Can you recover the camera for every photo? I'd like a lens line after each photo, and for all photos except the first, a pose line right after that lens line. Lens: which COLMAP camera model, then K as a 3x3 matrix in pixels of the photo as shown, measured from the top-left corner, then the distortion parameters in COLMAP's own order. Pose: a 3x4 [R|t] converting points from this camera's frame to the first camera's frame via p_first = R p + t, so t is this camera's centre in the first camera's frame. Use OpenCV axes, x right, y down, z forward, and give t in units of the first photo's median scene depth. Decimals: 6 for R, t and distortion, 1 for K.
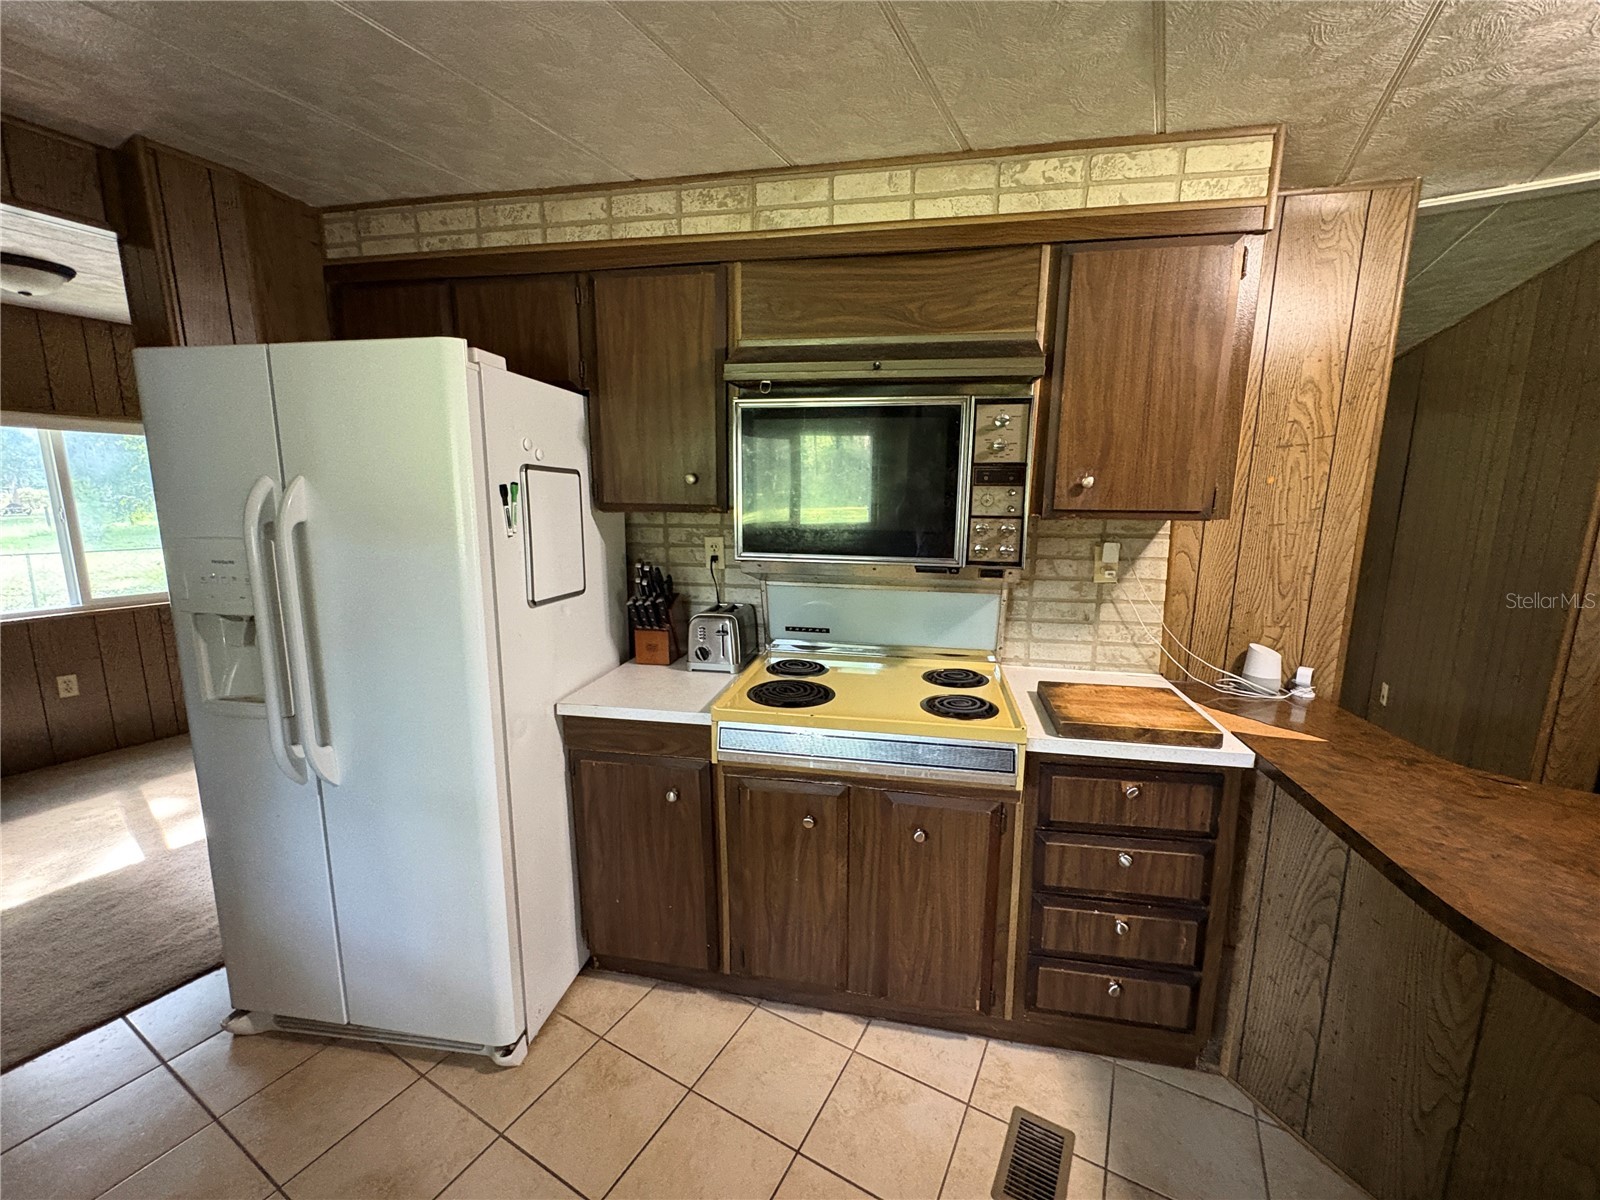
lens RADIAL K [[640.0, 0, 797.2], [0, 640.0, 600.5], [0, 0, 1]] dist [-0.000287, 0.000800]
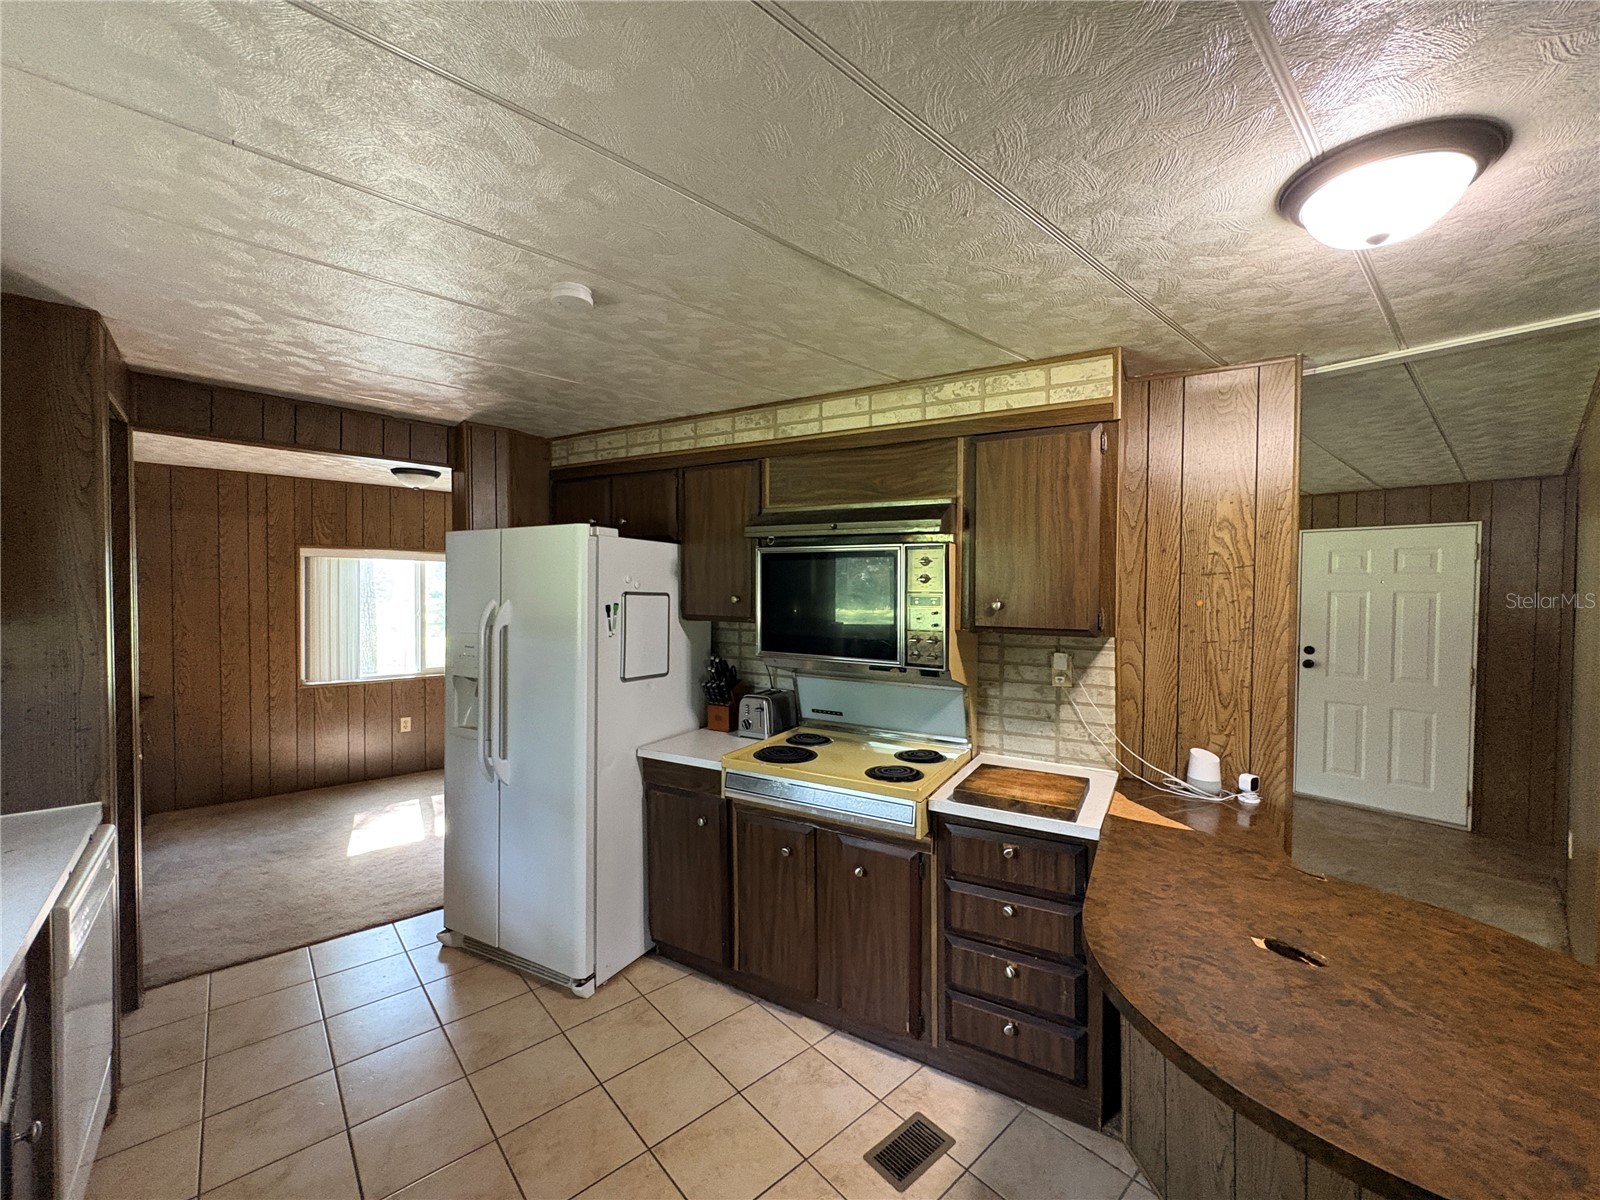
lens RADIAL K [[640.0, 0, 797.2], [0, 640.0, 600.5], [0, 0, 1]] dist [-0.000287, 0.000800]
pose [[0.944786, 0.006437, -0.327624, 0.453944], [-0.056371, 0.988095, -0.143146, 0.012927], [0.322802, 0.153711, 0.933901, -0.319466]]
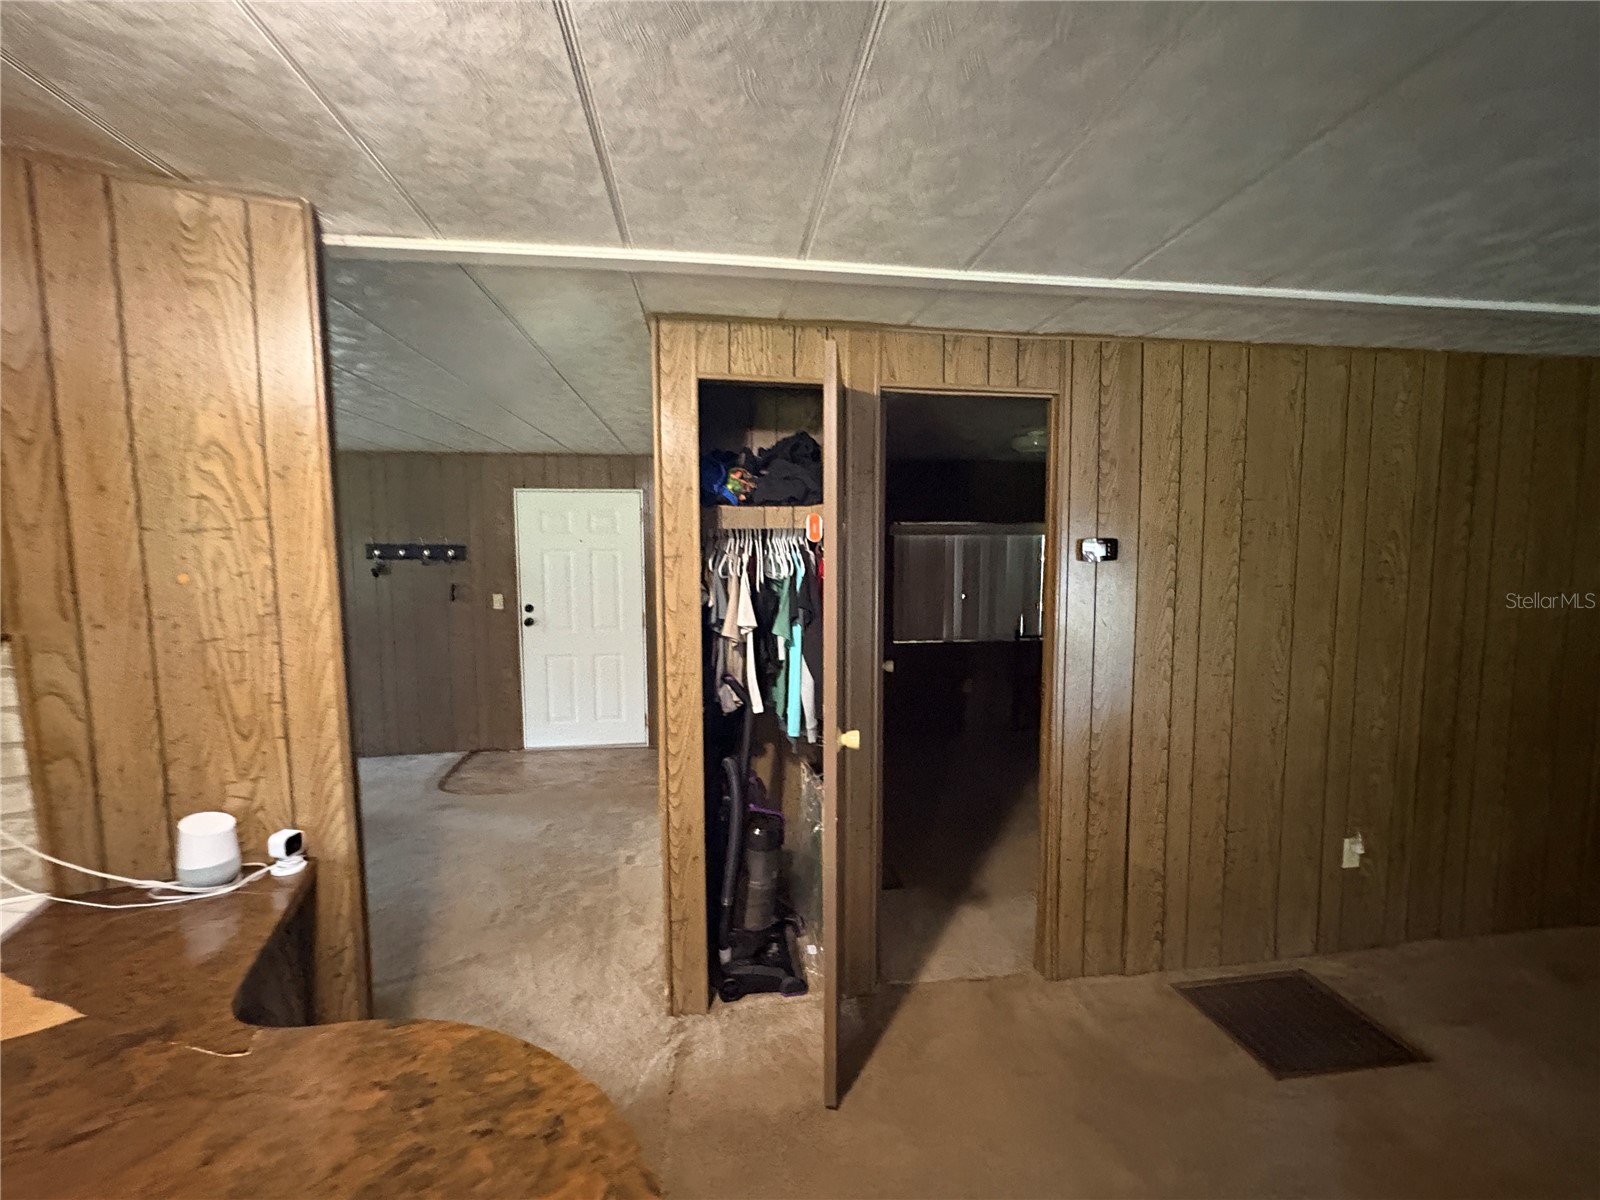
lens RADIAL K [[640.0, 0, 797.2], [0, 640.0, 600.5], [0, 0, 1]] dist [-0.000287, 0.000800]
pose [[0.799631, -0.063032, 0.597174, 0.895945], [0.114798, 0.992180, -0.048993, -0.056191], [-0.589416, 0.107731, 0.800614, 0.056057]]
